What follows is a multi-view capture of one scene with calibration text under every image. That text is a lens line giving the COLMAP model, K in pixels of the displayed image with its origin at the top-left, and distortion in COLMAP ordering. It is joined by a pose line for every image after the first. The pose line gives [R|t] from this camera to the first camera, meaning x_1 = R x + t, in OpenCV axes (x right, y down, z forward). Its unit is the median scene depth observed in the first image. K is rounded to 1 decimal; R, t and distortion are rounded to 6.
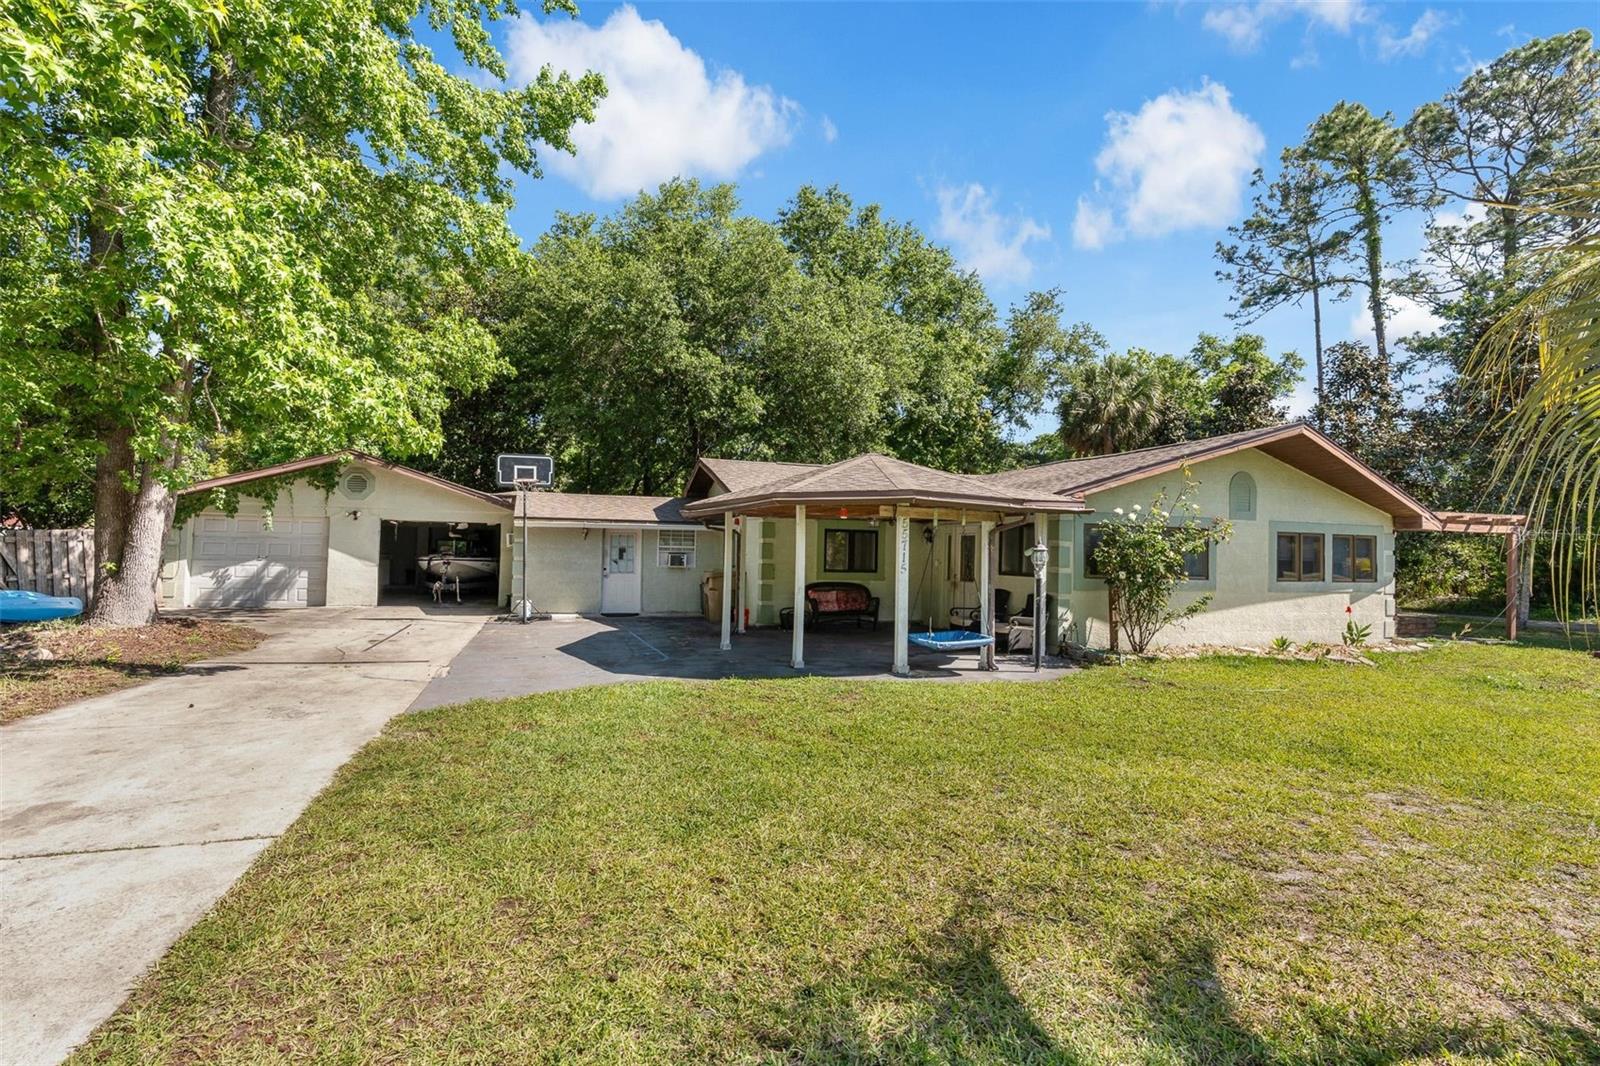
lens RADIAL K [[720.7, 0, 803.6], [0, 720.7, 531.3], [0, 0, 1]] dist [-0.013796, 0.006054]
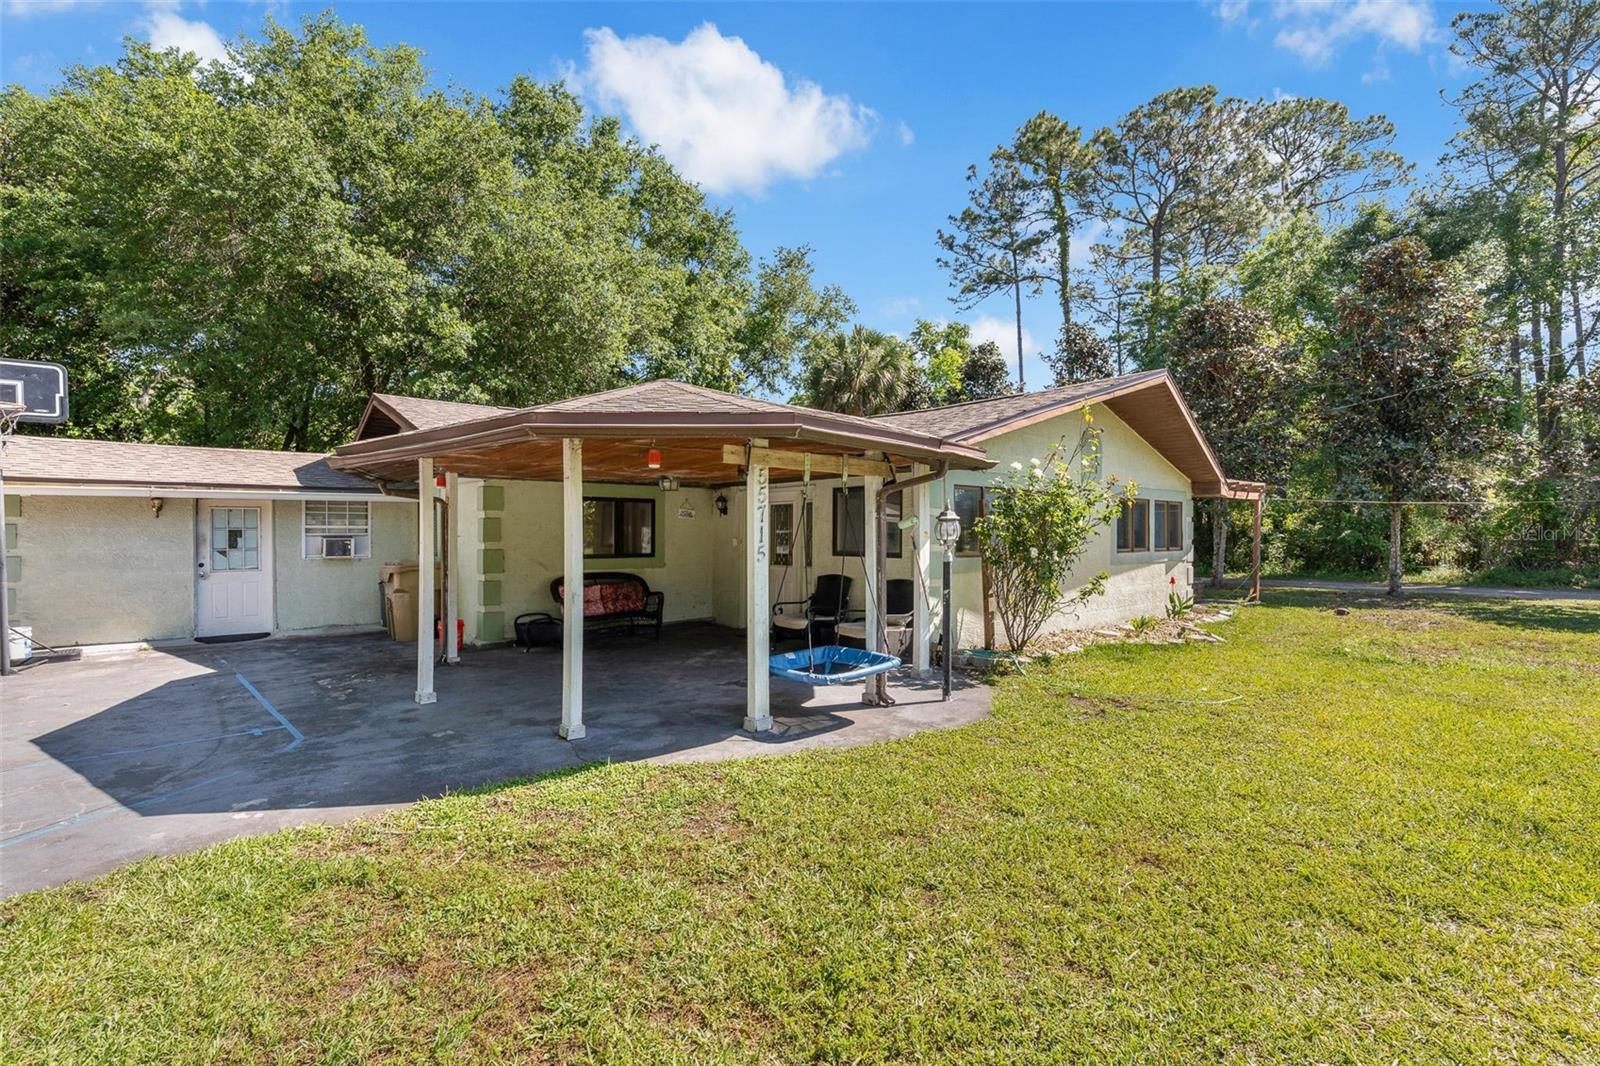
lens RADIAL K [[720.7, 0, 803.6], [0, 720.7, 531.3], [0, 0, 1]] dist [-0.013796, 0.006054]
pose [[0.927265, -0.019969, 0.373874, -0.019430], [0.008204, 0.999421, 0.033032, 0.005642], [-0.374317, -0.027562, 0.926891, 0.172326]]
